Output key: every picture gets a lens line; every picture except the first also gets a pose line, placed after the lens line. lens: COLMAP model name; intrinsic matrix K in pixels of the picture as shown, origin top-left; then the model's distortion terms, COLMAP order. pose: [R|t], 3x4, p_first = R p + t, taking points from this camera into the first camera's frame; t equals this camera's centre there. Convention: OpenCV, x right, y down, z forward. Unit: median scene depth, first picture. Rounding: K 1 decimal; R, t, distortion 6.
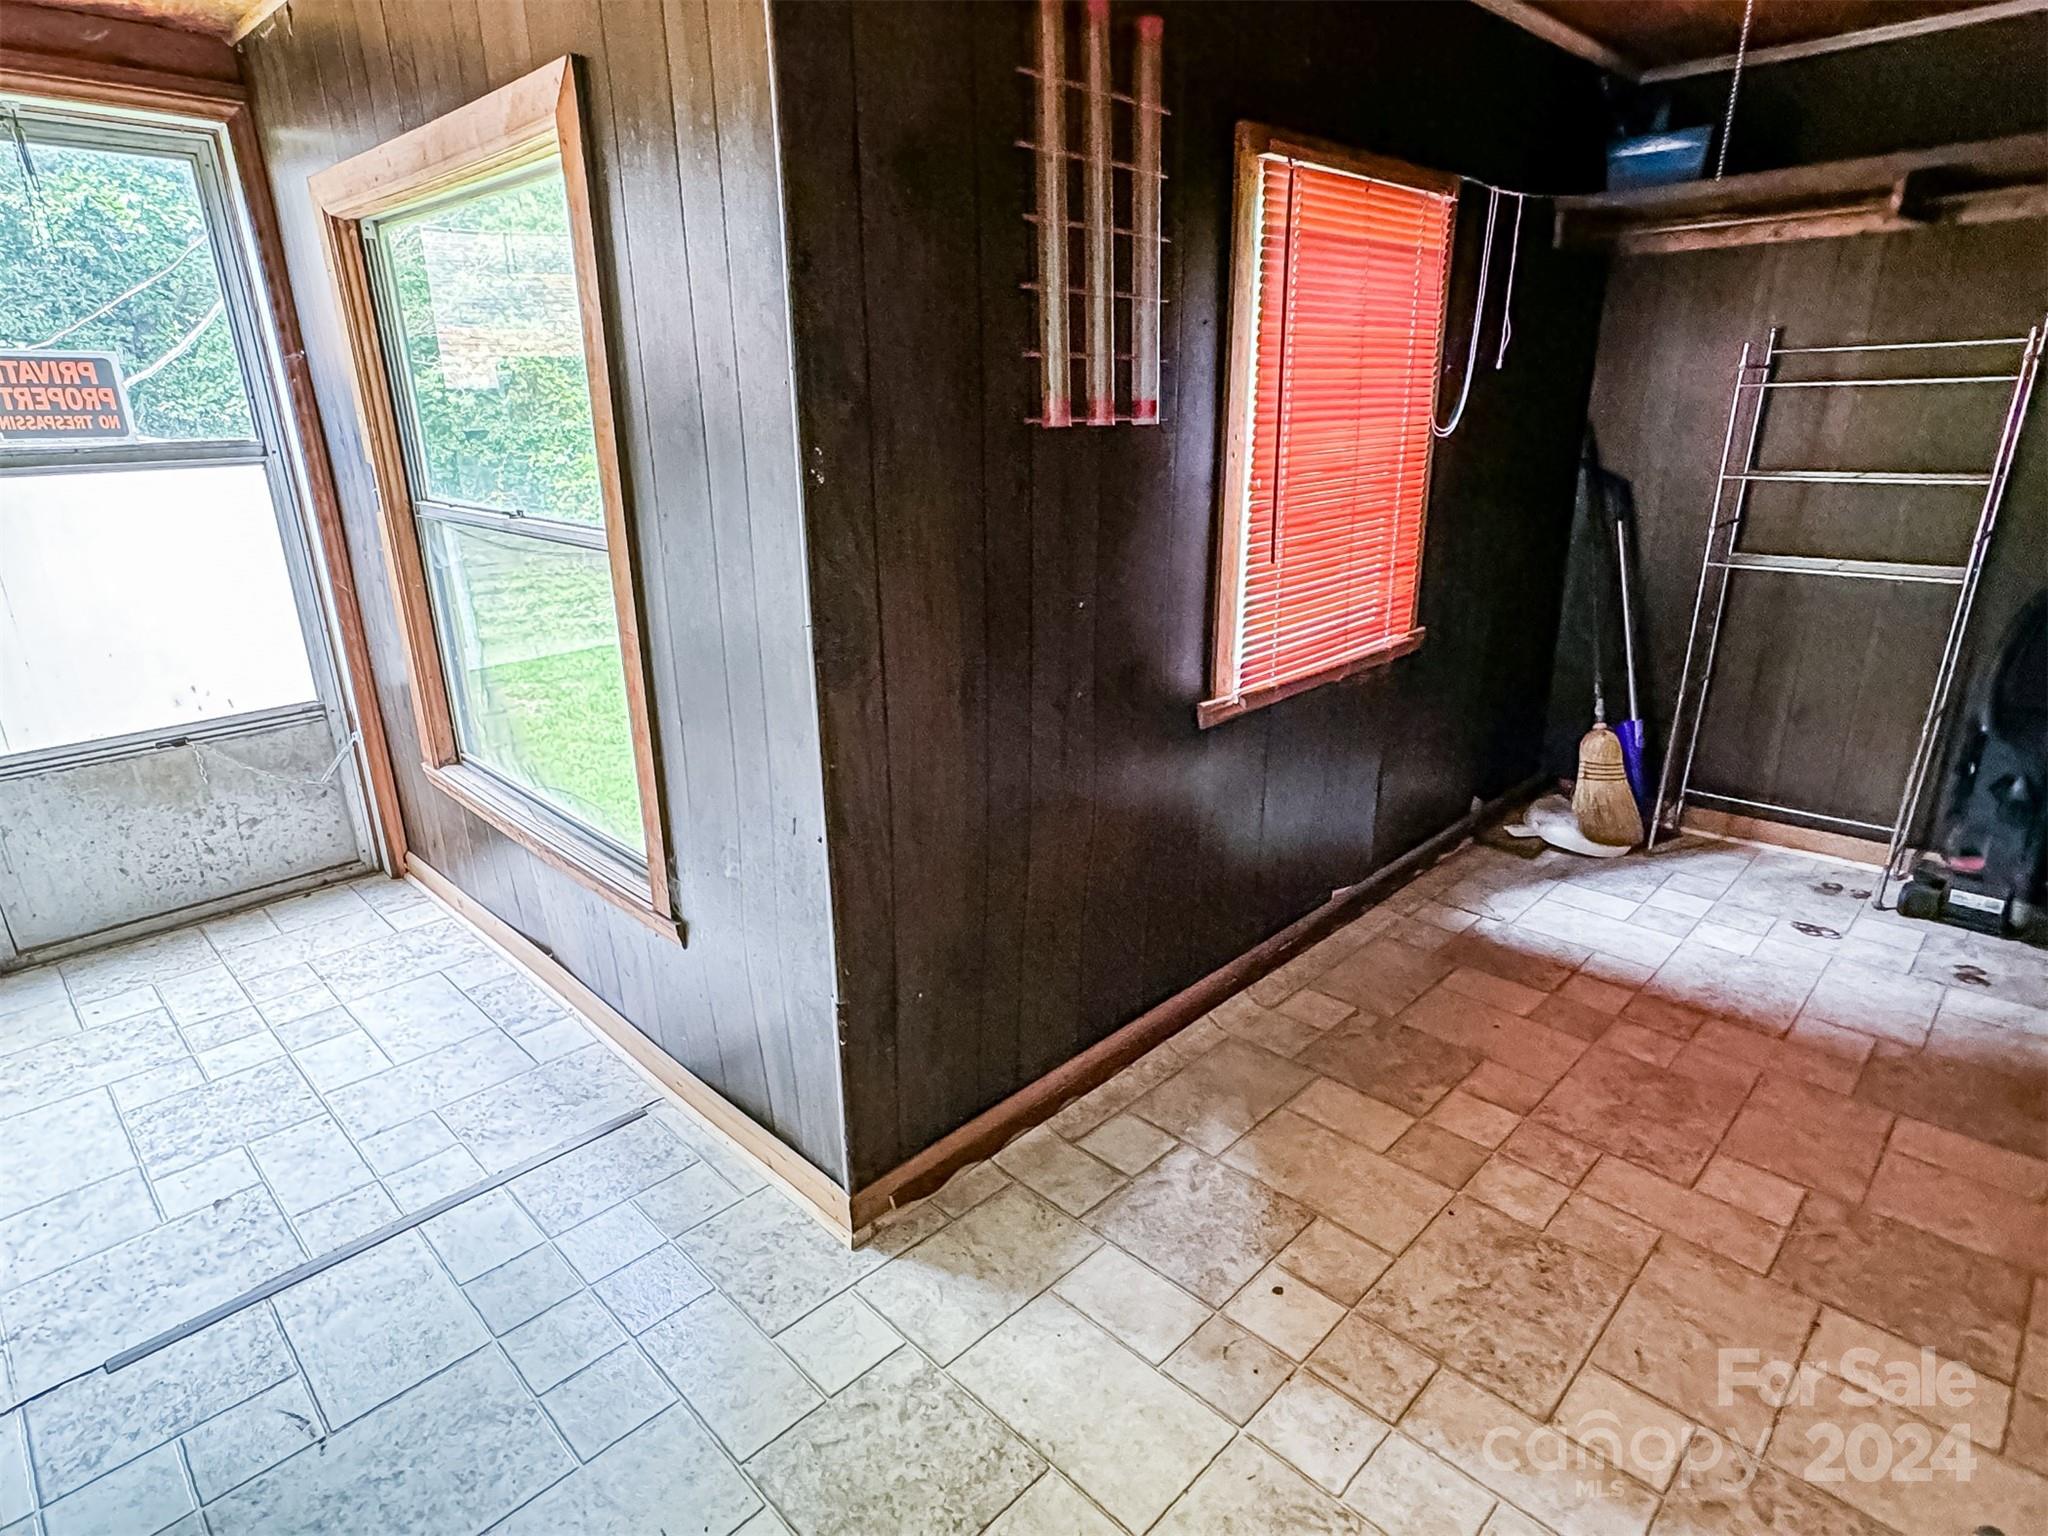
lens RADIAL K [[1133.2, 0, 1015.5], [0, 1133.2, 763.1], [0, 0, 1]] dist [-0.068620, 0.065051]
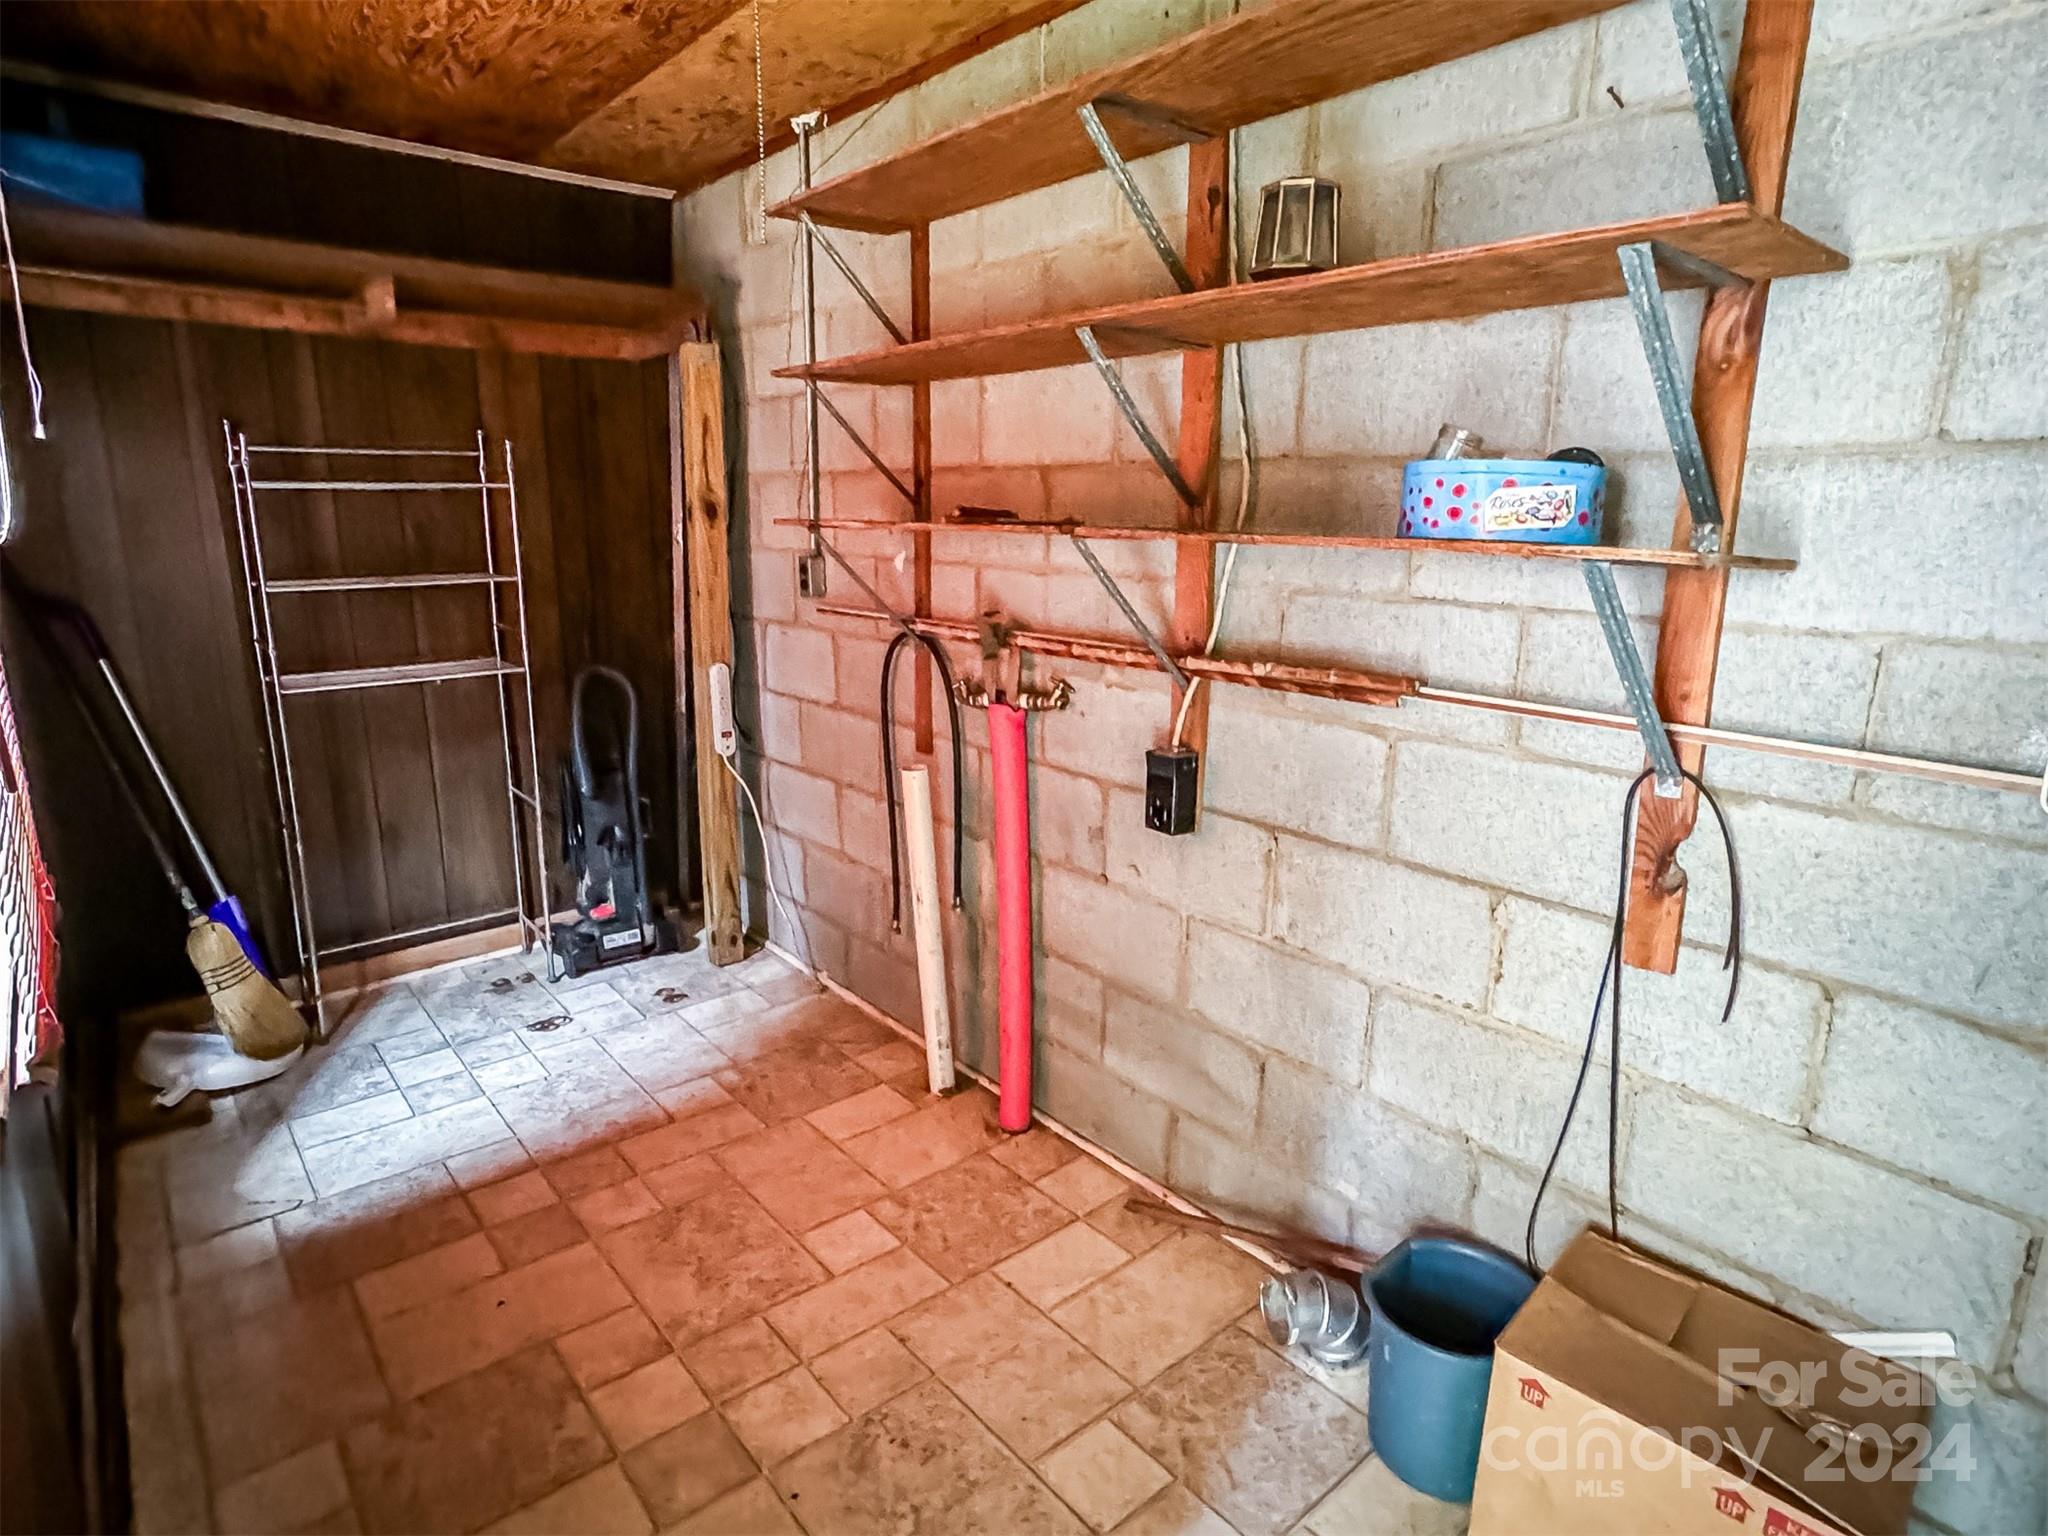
lens RADIAL K [[1133.2, 0, 1015.5], [0, 1133.2, 763.1], [0, 0, 1]] dist [-0.068620, 0.065051]
pose [[0.092112, -0.203753, 0.974679, -0.165369], [0.306565, 0.937099, 0.166925, -0.105841], [-0.947382, 0.283427, 0.148782, 0.392587]]
